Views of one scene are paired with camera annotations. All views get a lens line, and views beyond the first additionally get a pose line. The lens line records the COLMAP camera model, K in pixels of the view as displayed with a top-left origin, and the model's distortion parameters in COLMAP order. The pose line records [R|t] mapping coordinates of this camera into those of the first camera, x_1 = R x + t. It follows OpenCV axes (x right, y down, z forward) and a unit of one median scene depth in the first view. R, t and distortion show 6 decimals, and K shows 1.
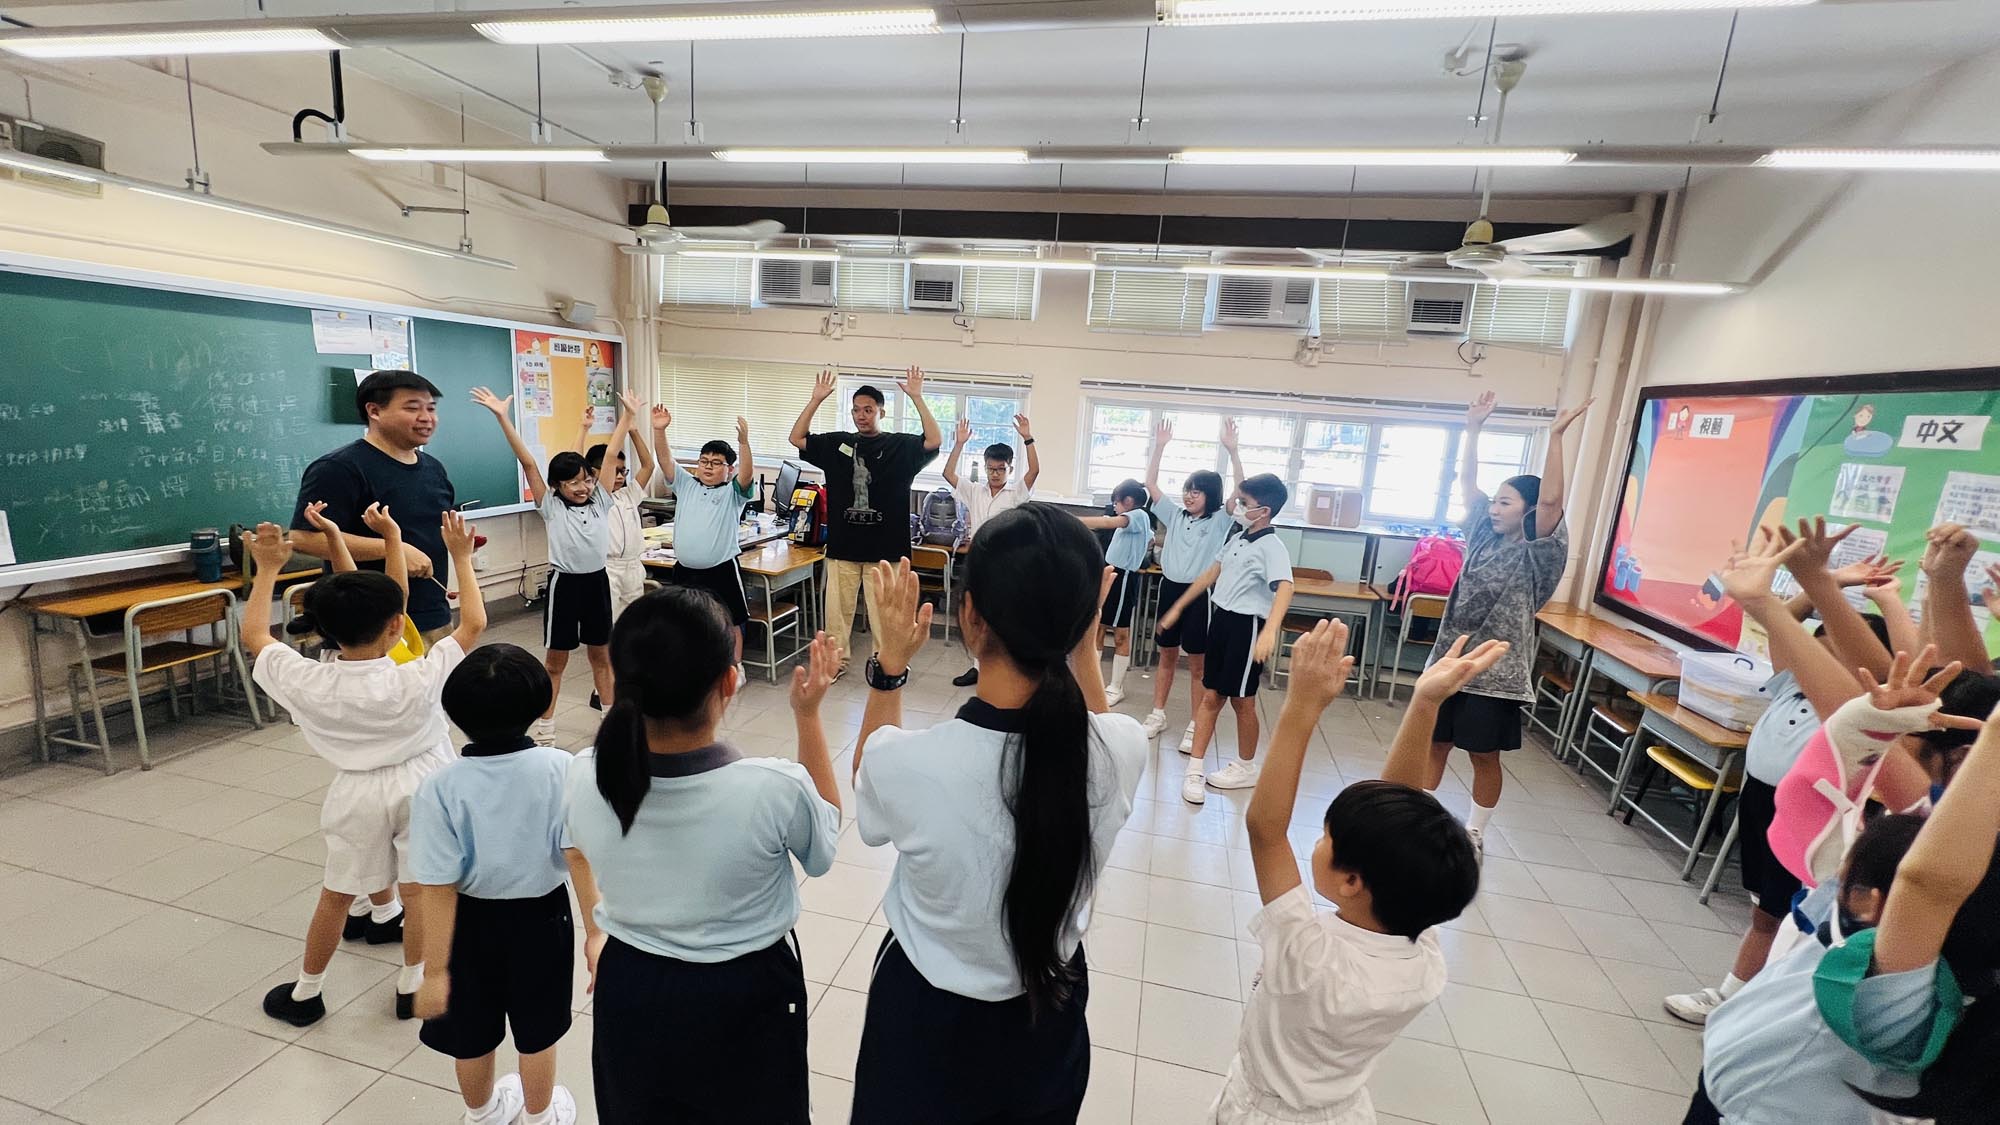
lens RADIAL K [[791.5, 0, 1003.5], [0, 791.5, 564.2], [0, 0, 1]] dist [-0.000313, -0.001015]
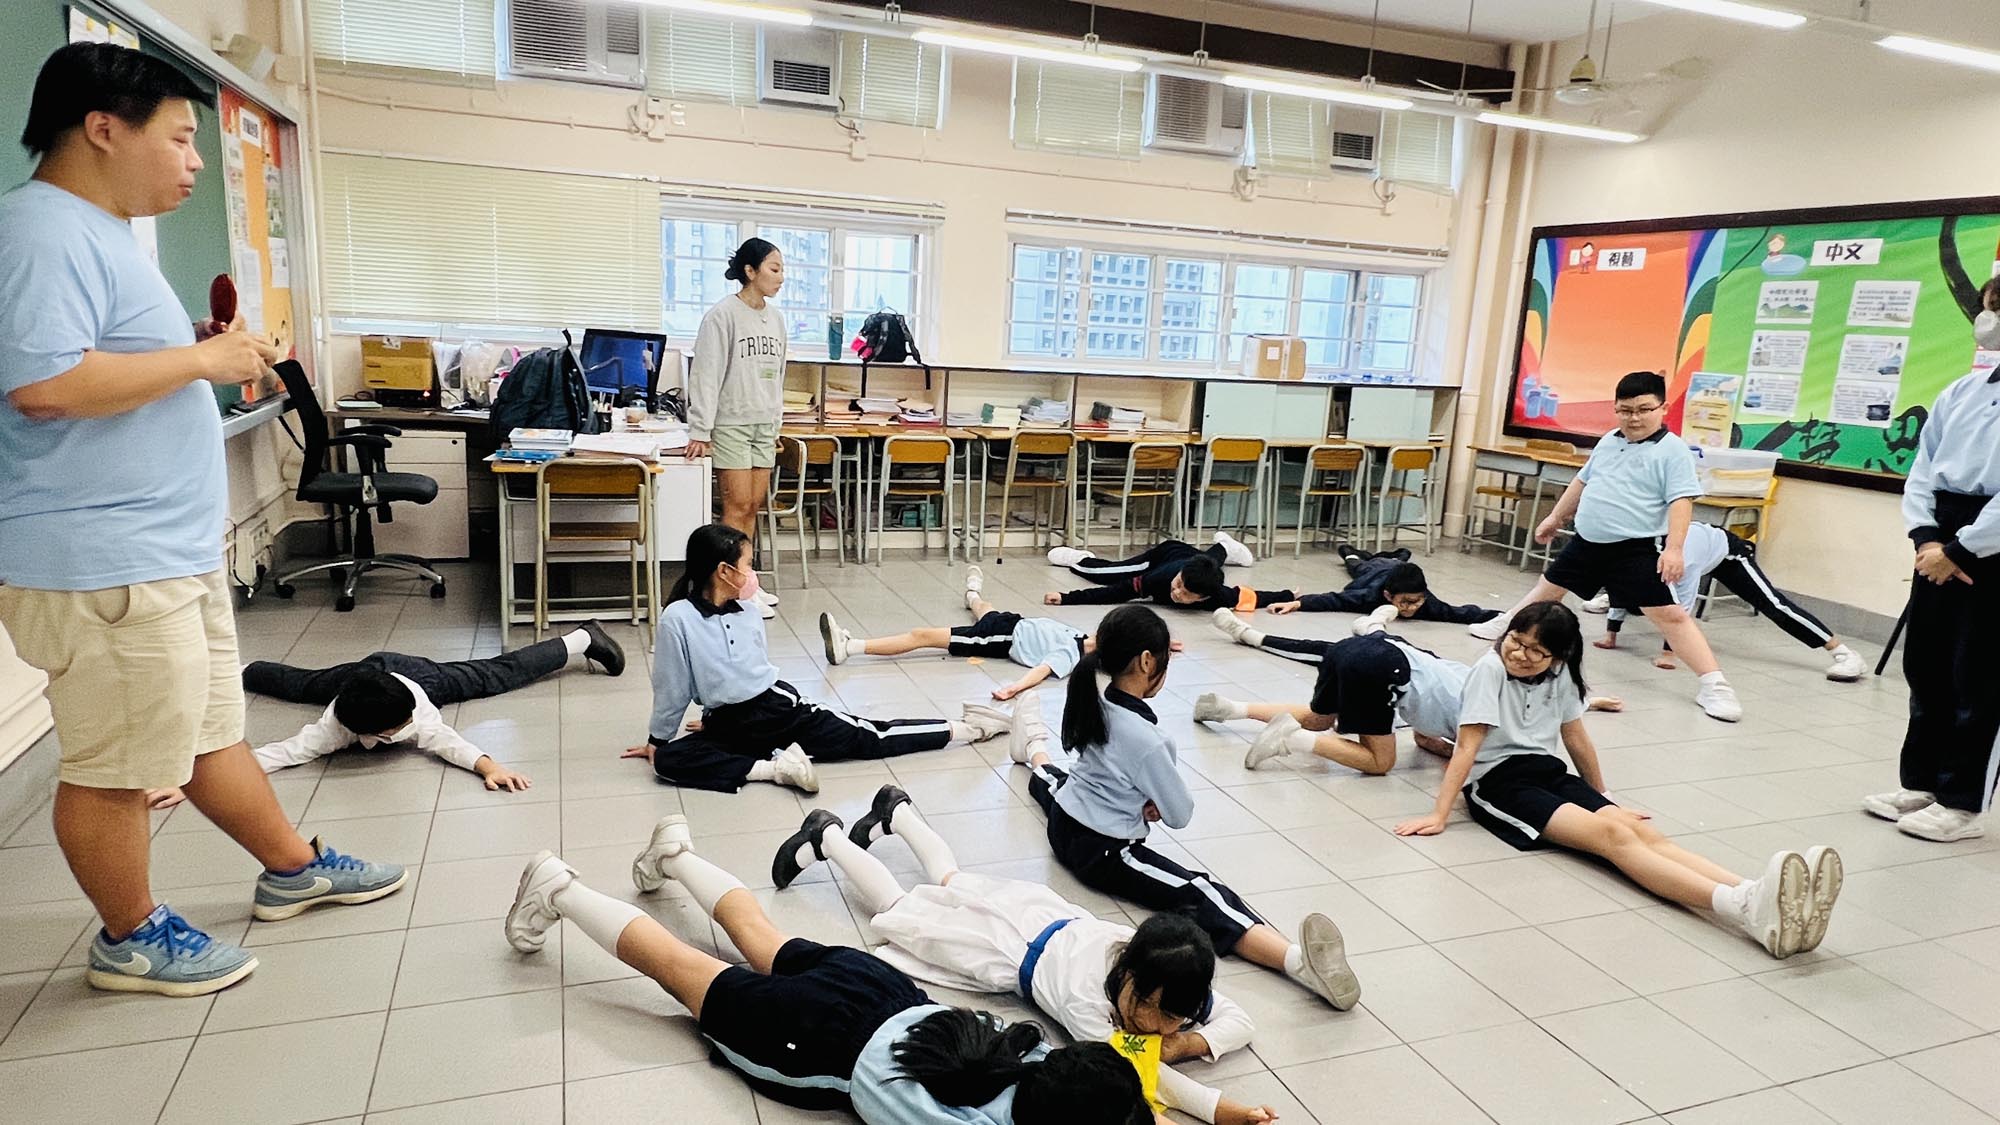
lens RADIAL K [[1173.2, 0, 990.0], [0, 1173.2, 557.4], [0, 0, 1]] dist [0.003323, 0.000414]
pose [[0.844277, -0.128178, 0.520353, -0.693038], [0.109695, 0.991751, 0.066315, 0.033795], [-0.524561, 0.001092, 0.851372, 0.030821]]
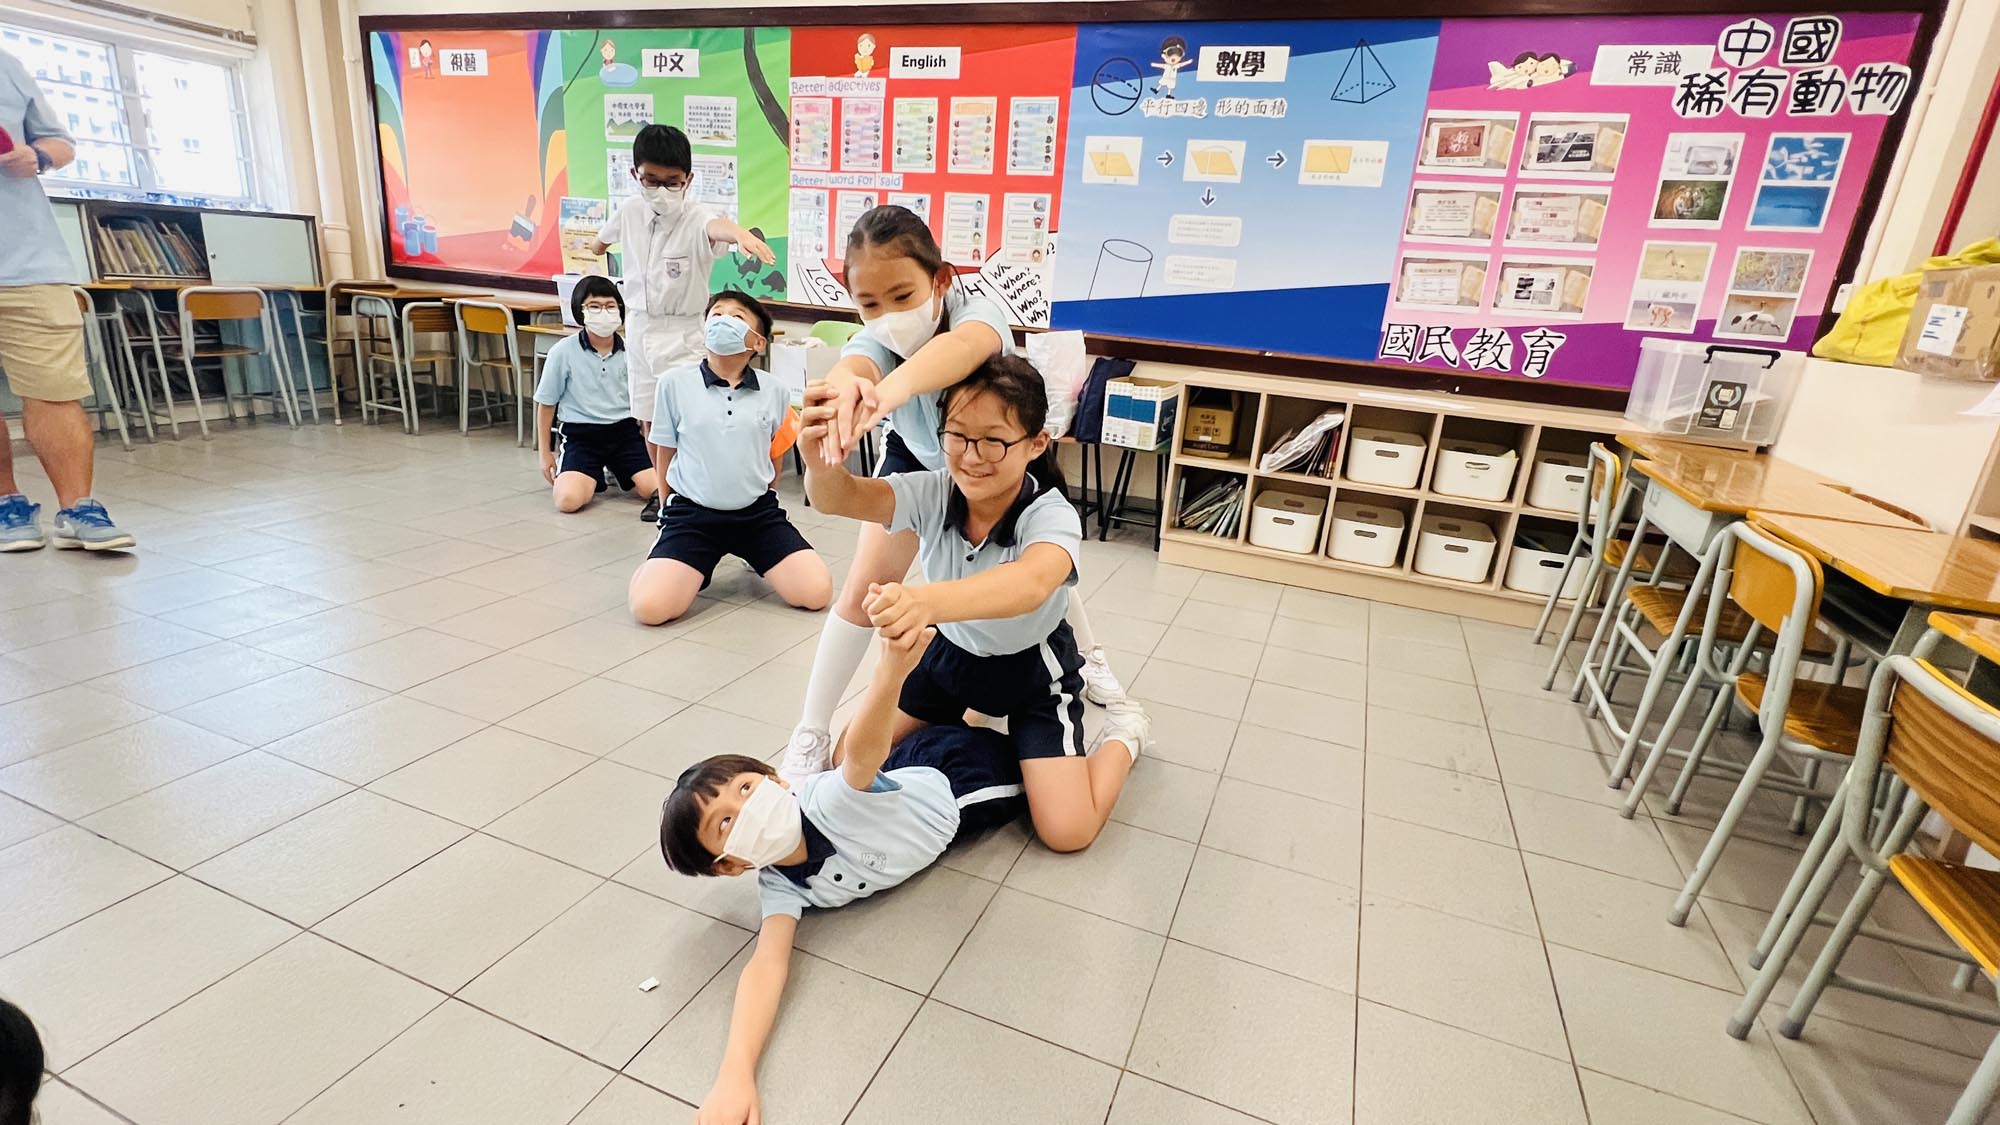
lens RADIAL K [[928.6, 0, 993.0], [0, 928.6, 562.1], [0, 0, 1]] dist [-0.003054, 0.000899]
pose [[0.157349, -0.347664, 0.924322, -0.256629], [0.131641, 0.935013, 0.329275, 0.100574], [-0.978730, 0.069867, 0.192890, 0.141089]]
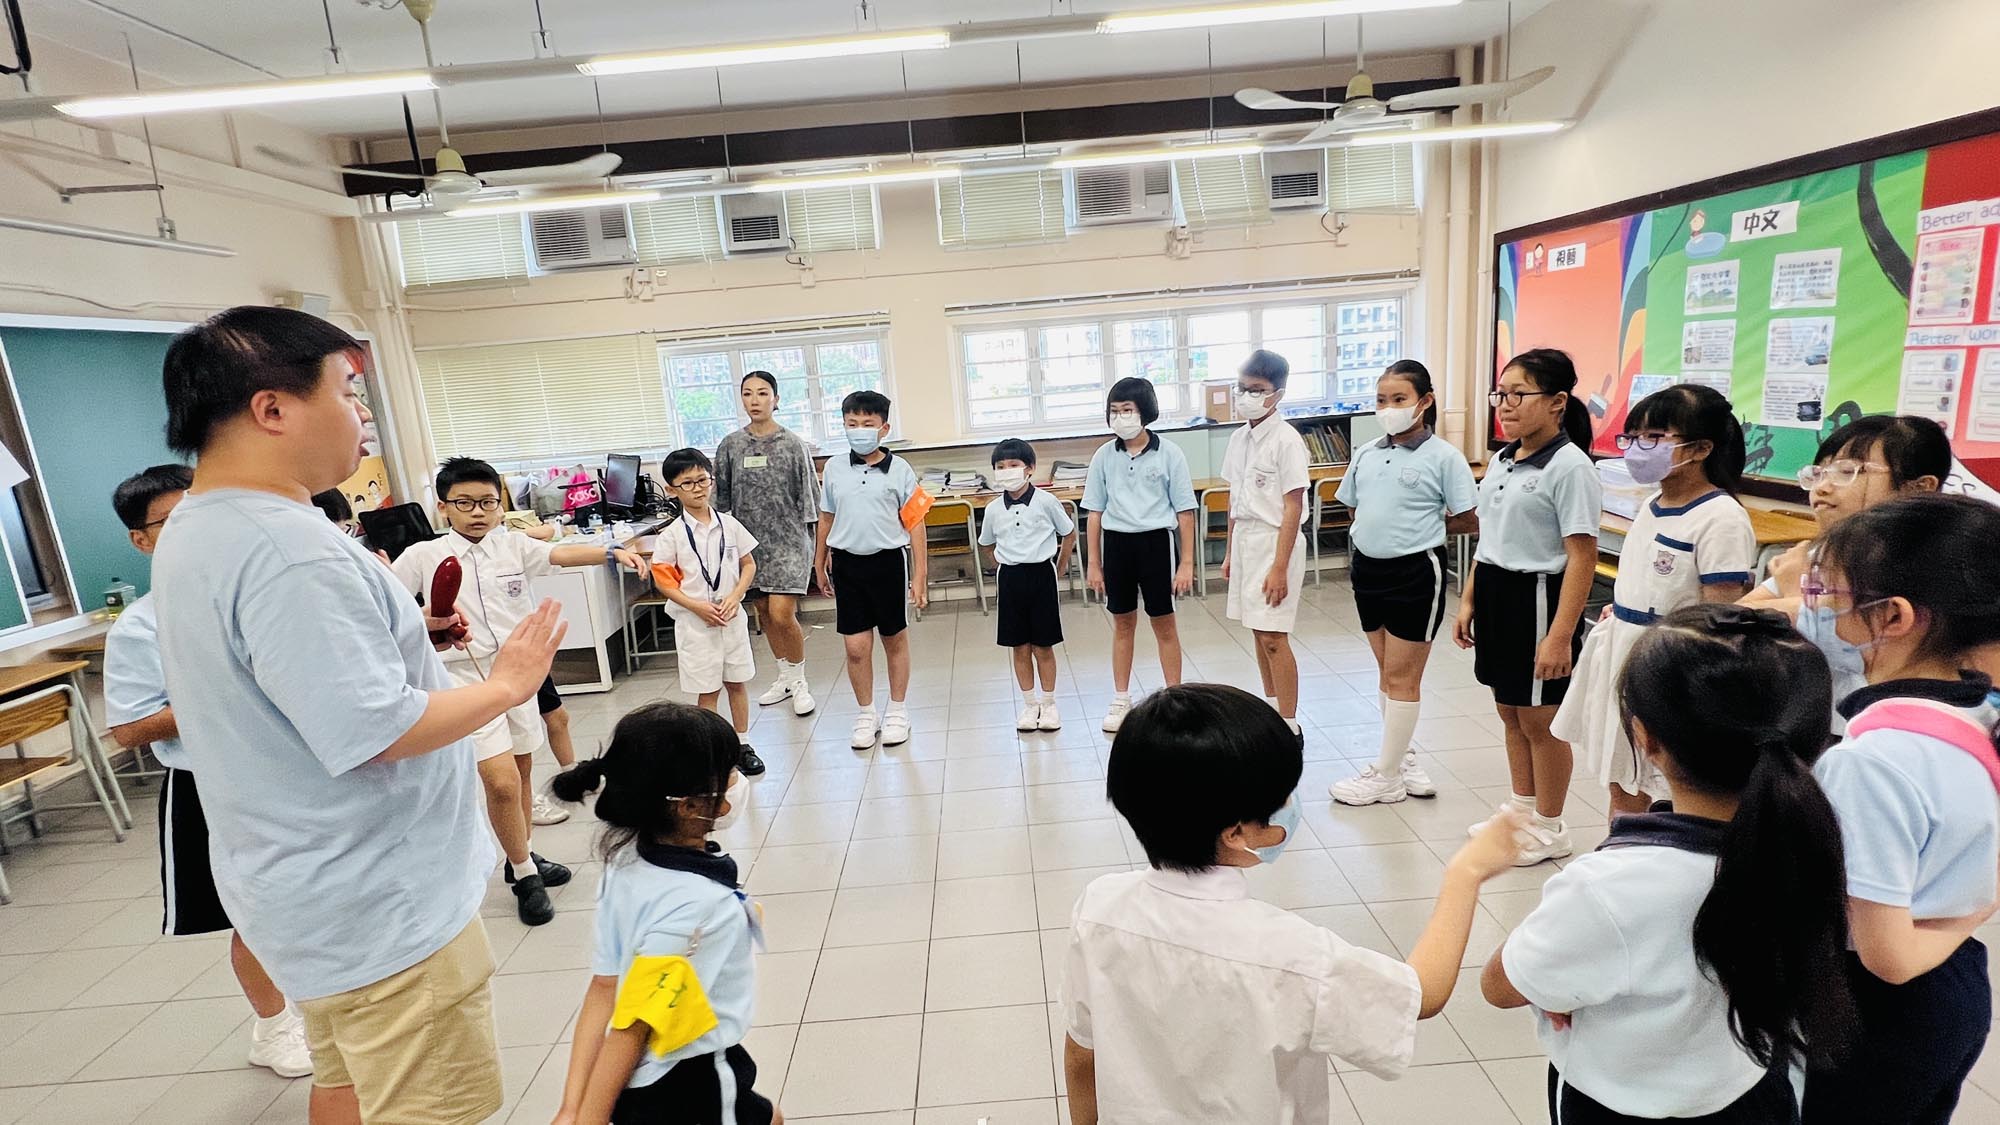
lens RADIAL K [[928.6, 0, 997.8], [0, 928.6, 563.3], [0, 0, 1]] dist [-0.003054, 0.000899]
pose [[0.961123, -0.189822, 0.200522, -0.135355], [0.188151, 0.981754, 0.027541, 0.041651], [-0.202091, 0.011258, 0.979302, -0.045176]]
